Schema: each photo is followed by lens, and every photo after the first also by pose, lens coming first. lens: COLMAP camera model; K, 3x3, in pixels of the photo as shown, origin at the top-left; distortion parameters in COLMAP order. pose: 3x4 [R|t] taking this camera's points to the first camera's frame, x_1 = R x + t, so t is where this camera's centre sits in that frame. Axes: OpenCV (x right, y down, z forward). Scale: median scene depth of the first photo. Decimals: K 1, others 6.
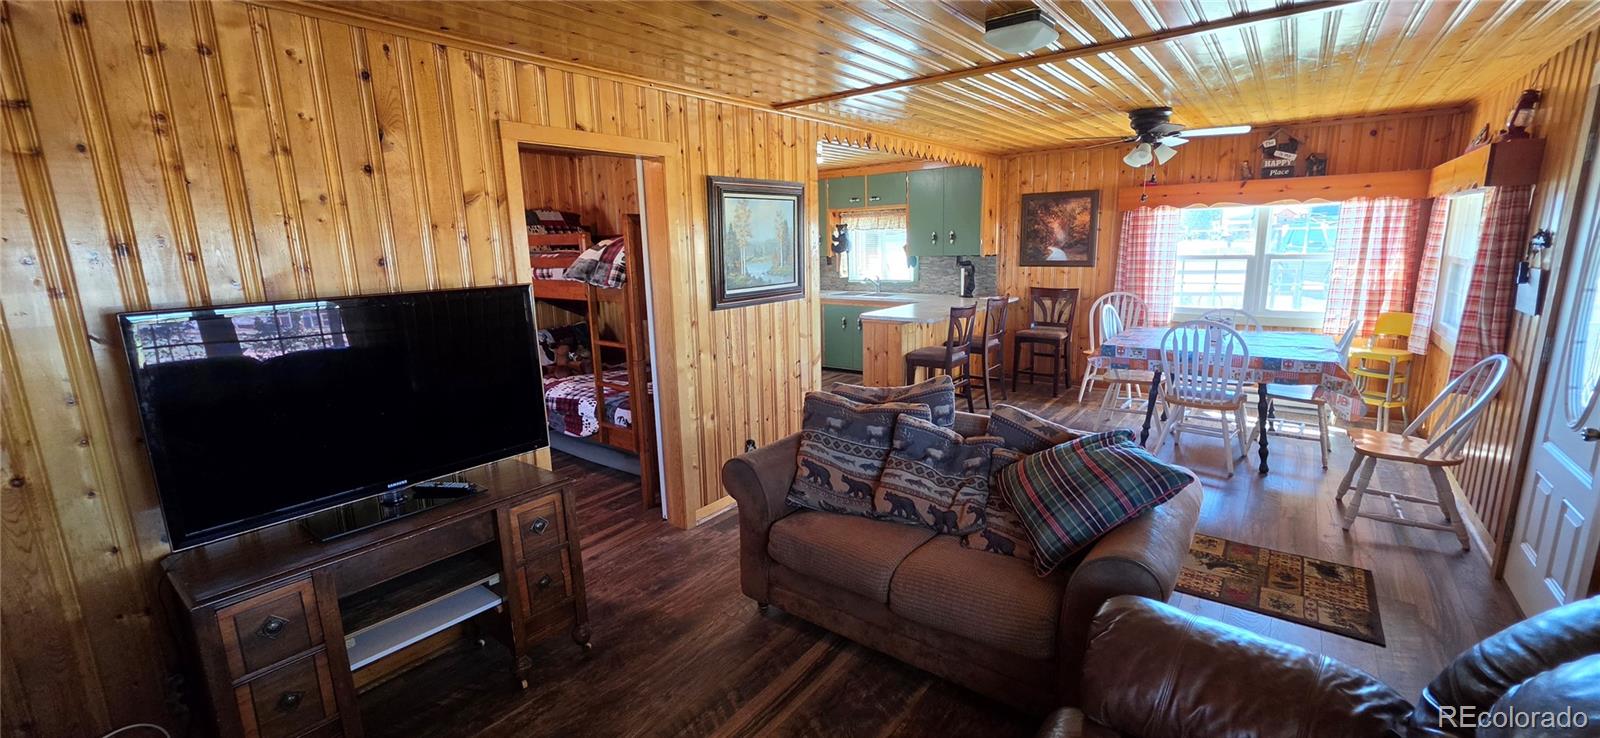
lens RADIAL K [[638.4, 0, 805.2], [0, 638.4, 363.8], [0, 0, 1]] dist [-0.006679, 0.001609]
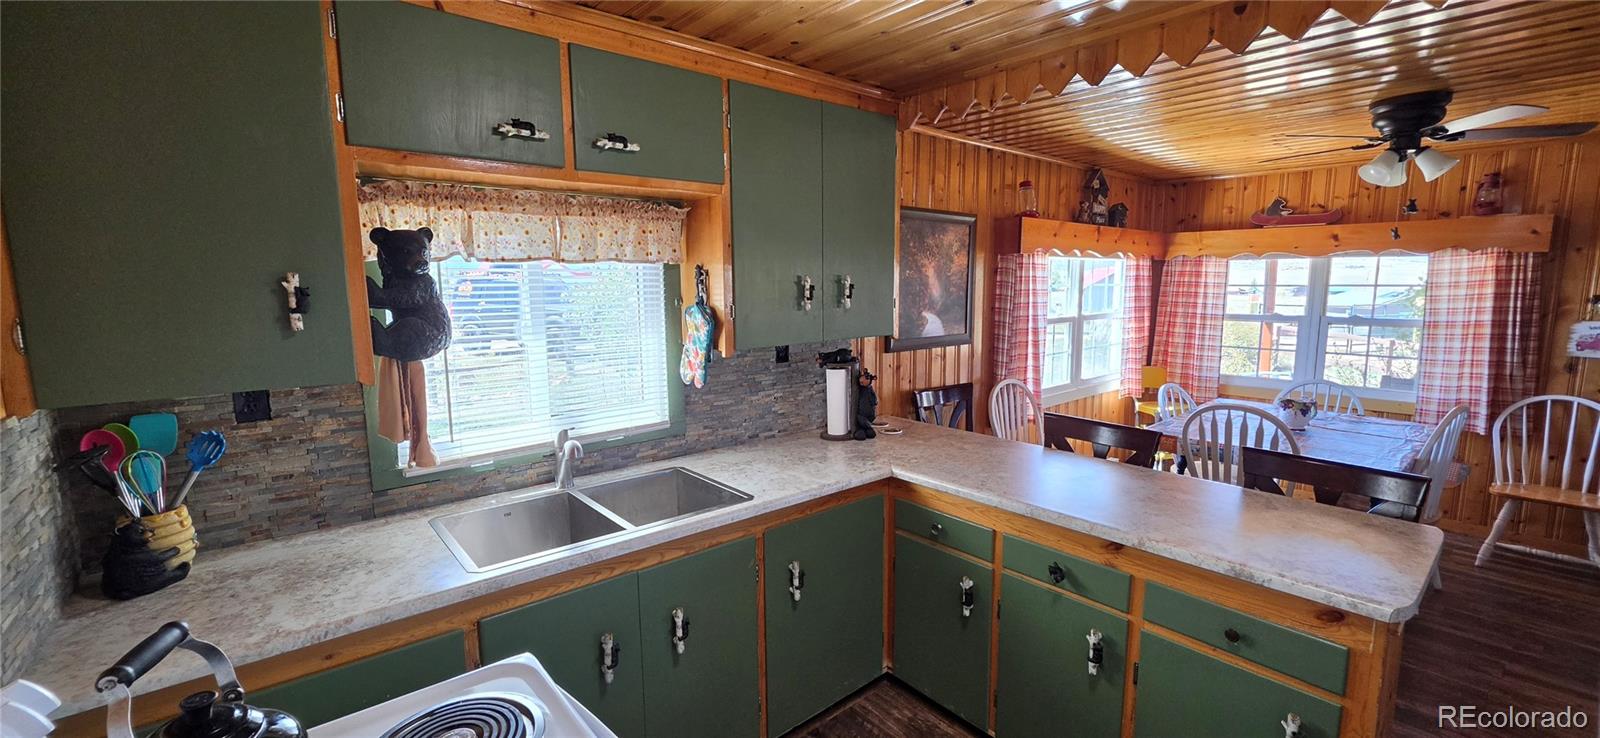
lens RADIAL K [[638.4, 0, 807.9], [0, 638.4, 365.9], [0, 0, 1]] dist [-0.006679, 0.001609]
pose [[0.208412, -0.103564, 0.972543, -0.189198], [0.187014, 0.980250, 0.064309, -0.235189], [-0.959995, 0.168477, 0.223664, 1.206057]]
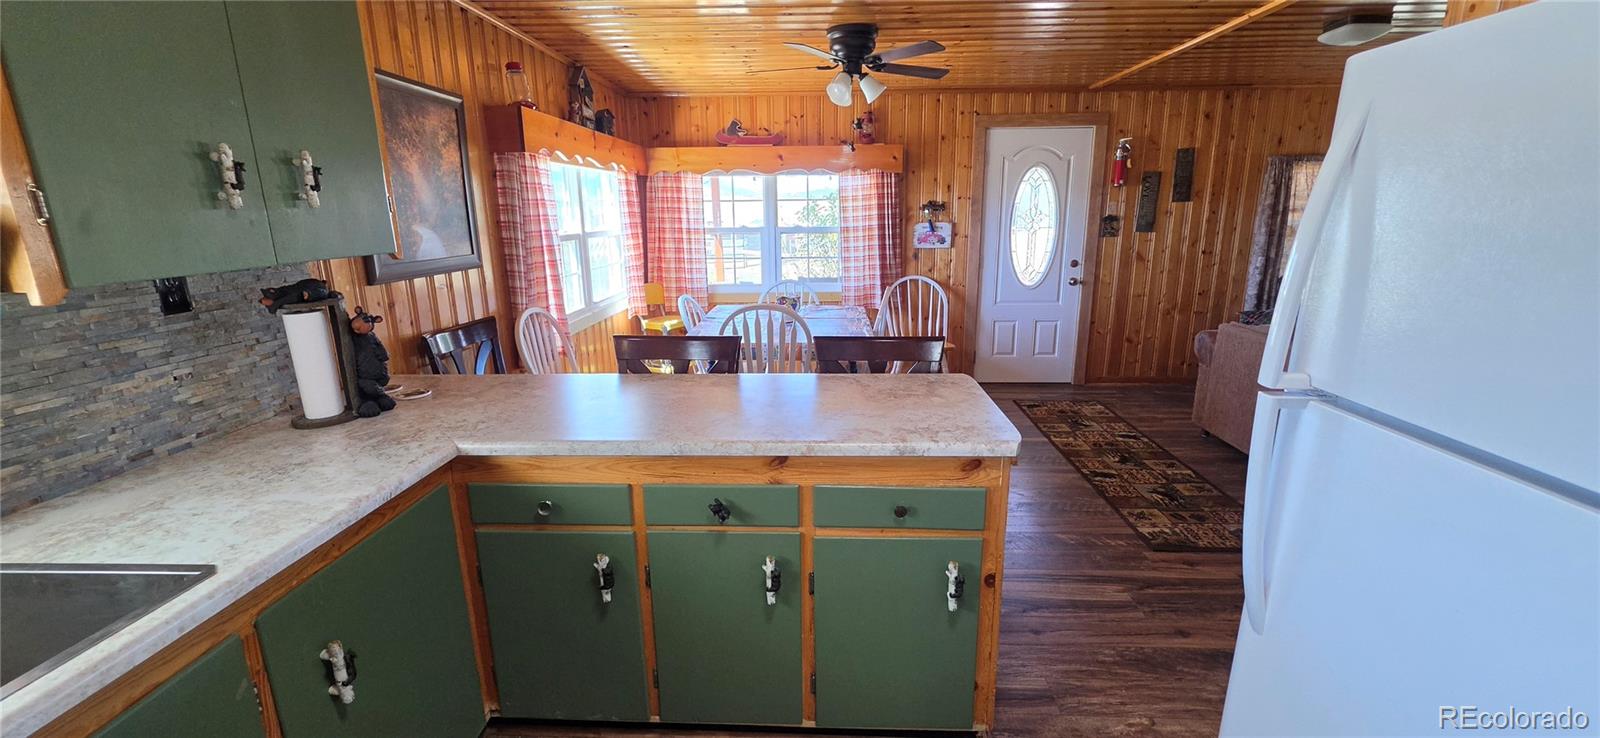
lens RADIAL K [[638.4, 0, 799.7], [0, 638.4, 366.0], [0, 0, 1]] dist [-0.006679, 0.001609]
pose [[-0.570118, -0.163124, 0.805205, -0.080331], [0.182982, 0.930259, 0.318017, -0.225811], [-0.800926, 0.328646, -0.500509, 1.269849]]
